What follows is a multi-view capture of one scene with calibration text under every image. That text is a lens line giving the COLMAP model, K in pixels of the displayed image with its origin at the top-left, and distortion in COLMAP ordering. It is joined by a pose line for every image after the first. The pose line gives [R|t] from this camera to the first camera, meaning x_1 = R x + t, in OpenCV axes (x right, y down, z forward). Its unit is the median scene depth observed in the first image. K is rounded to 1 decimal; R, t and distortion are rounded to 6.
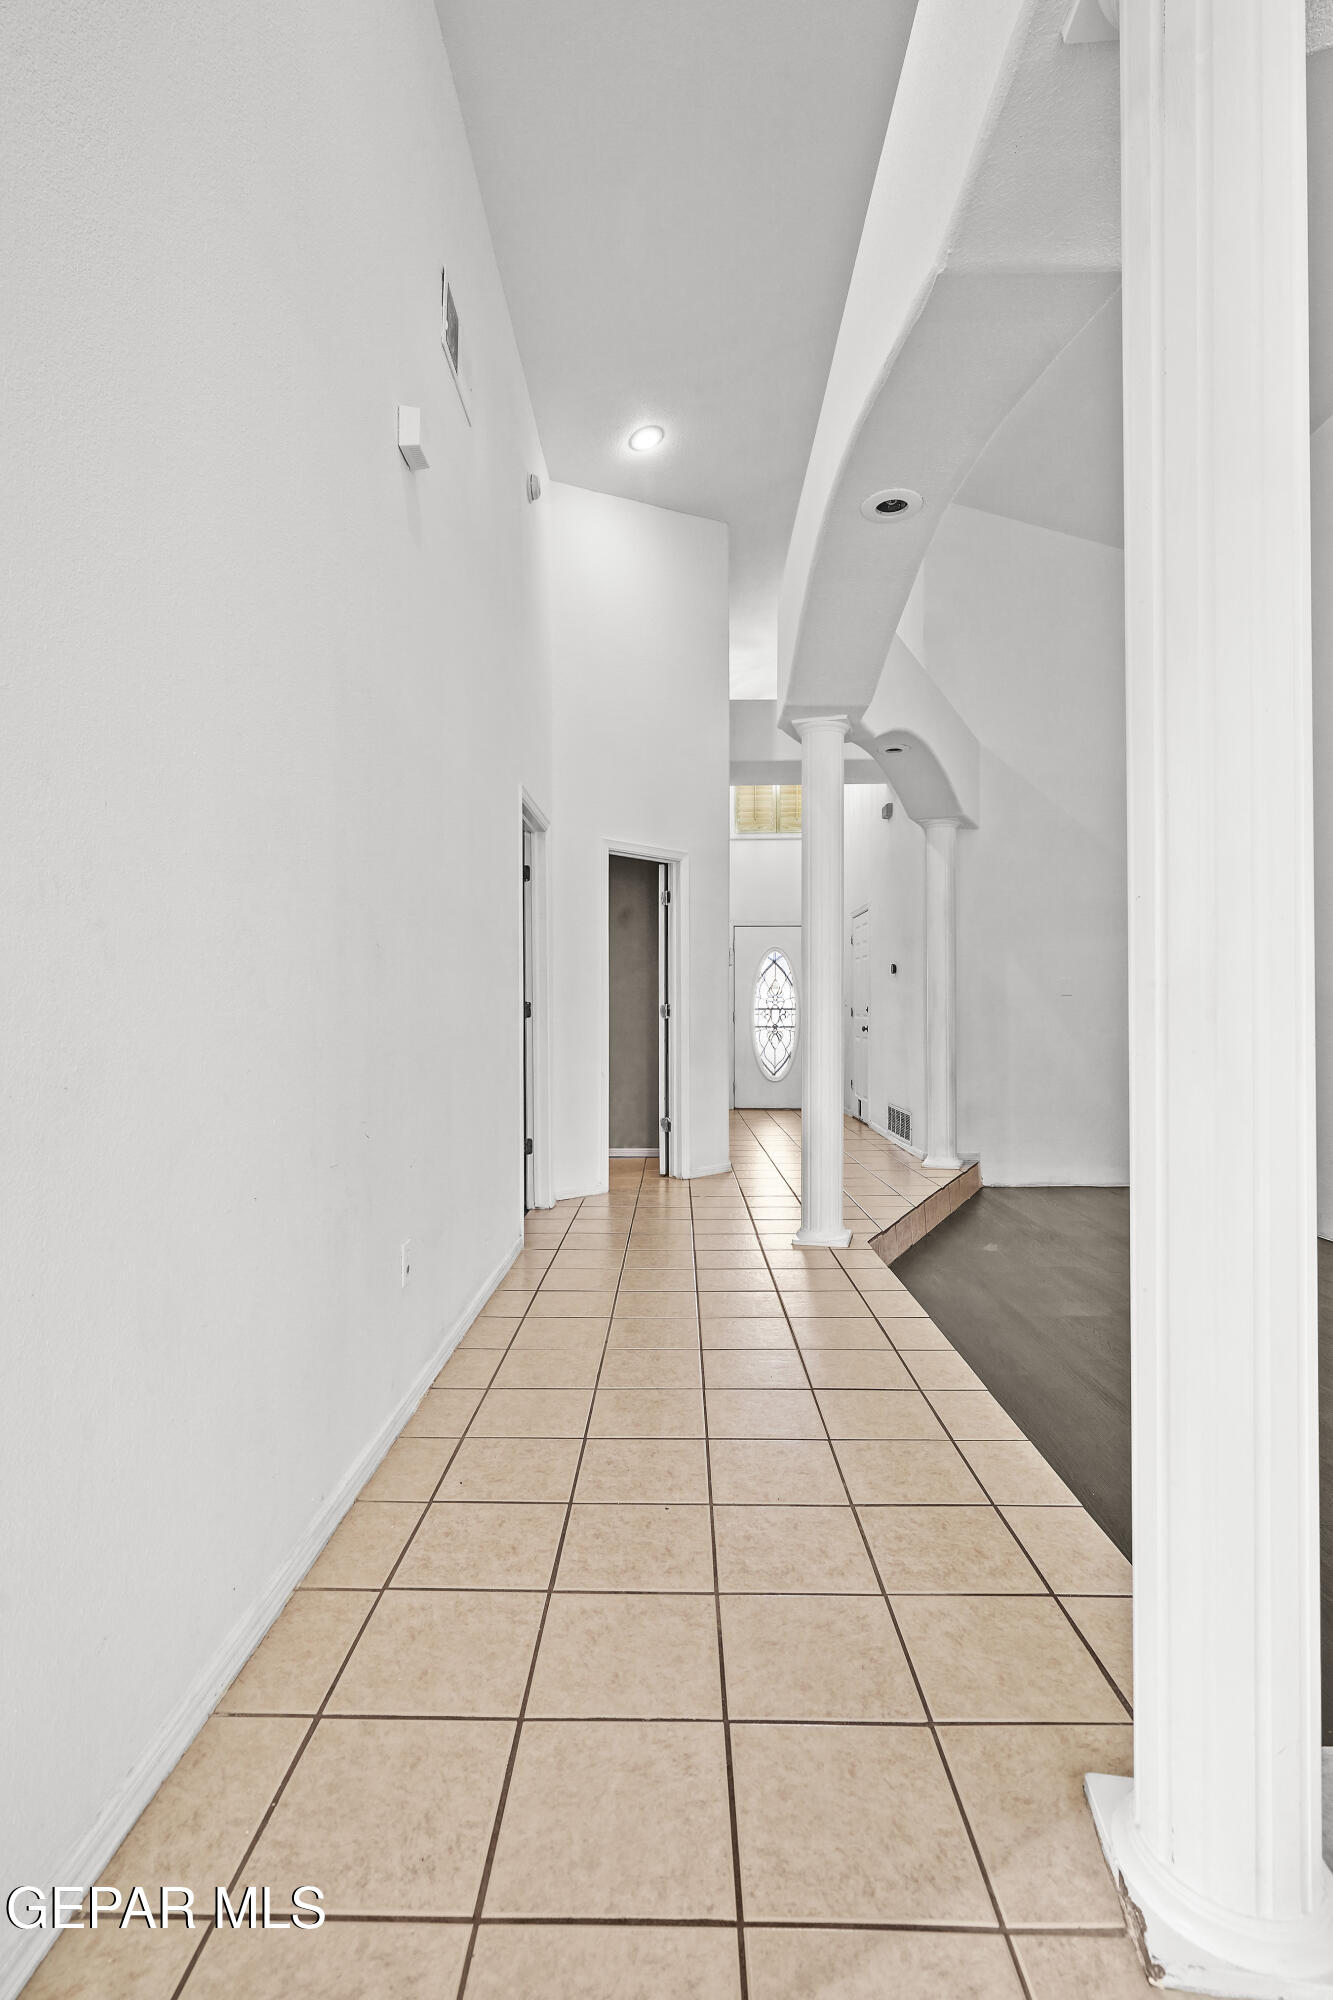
lens RADIAL K [[919.2, 0, 663.8], [0, 919.2, 1006.8], [0, 0, 1]] dist [-0.004650, 0.001773]
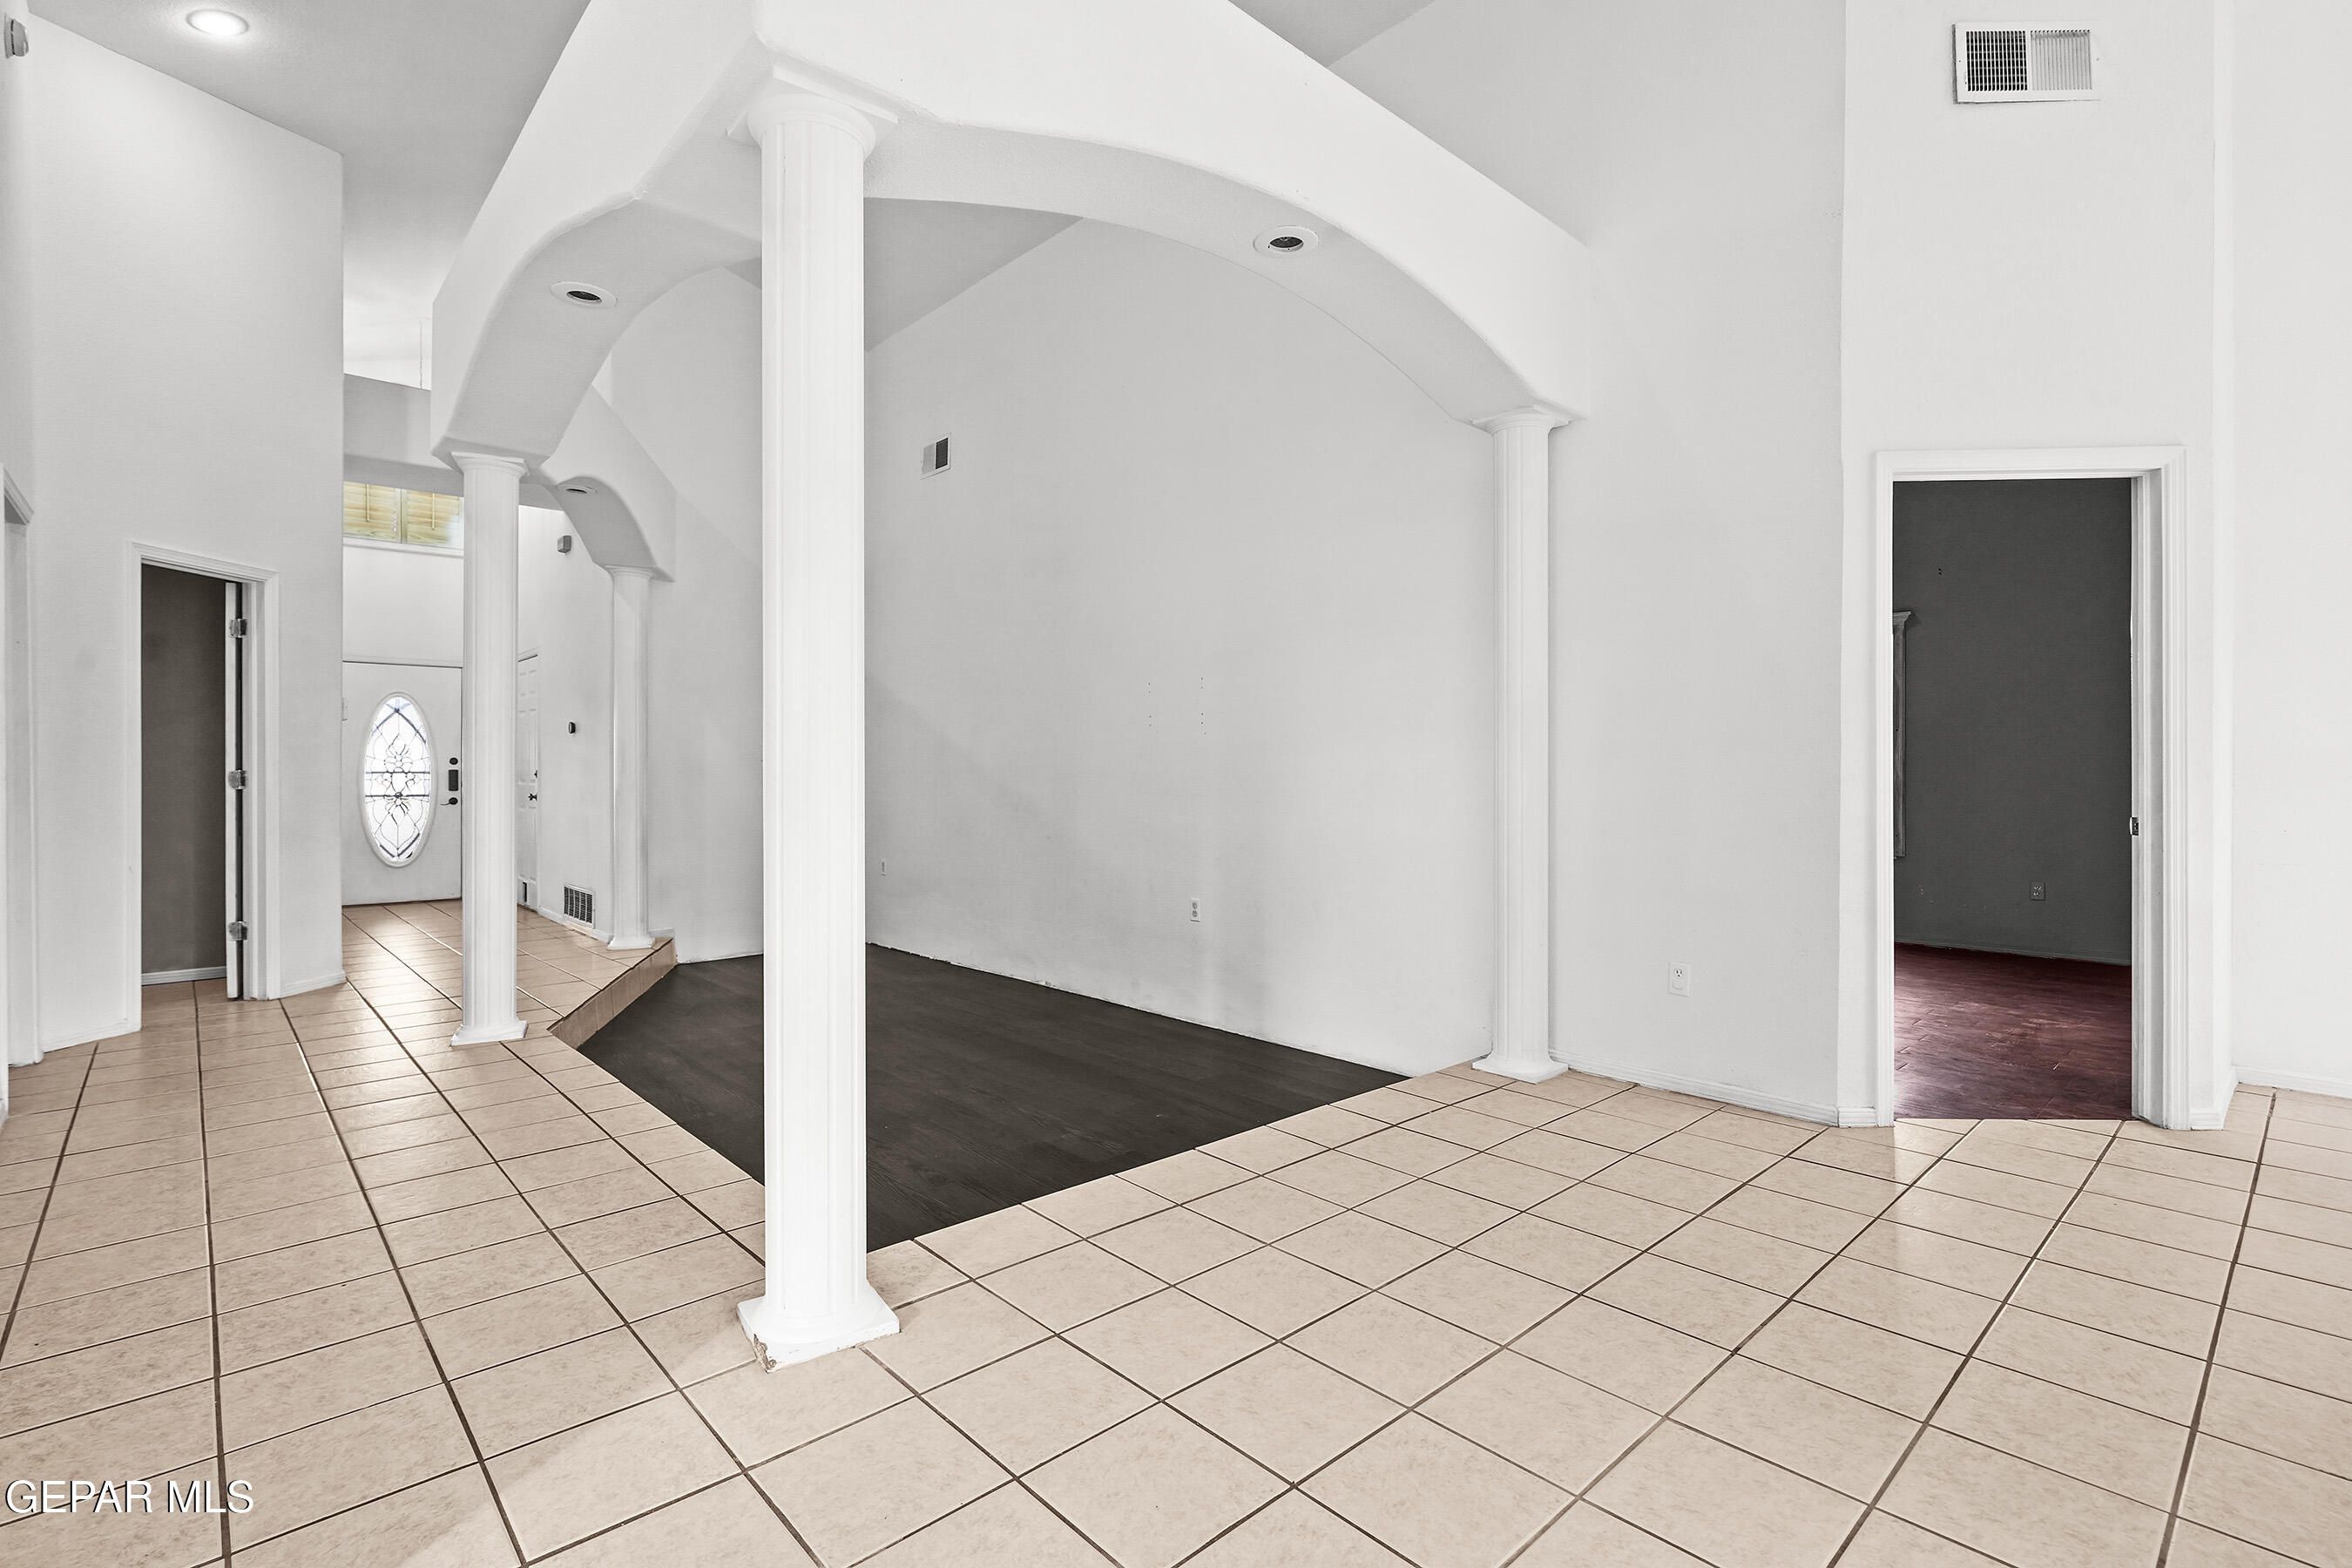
lens RADIAL K [[1080.9, 0, 1167.7], [0, 1080.9, 767.8], [0, 0, 1]] dist [-0.004650, 0.001773]
pose [[0.727446, 0.001636, 0.686163, -0.051119], [-0.003703, 0.999992, 0.001542, -0.009354], [-0.686155, -0.003663, 0.727446, -0.162118]]
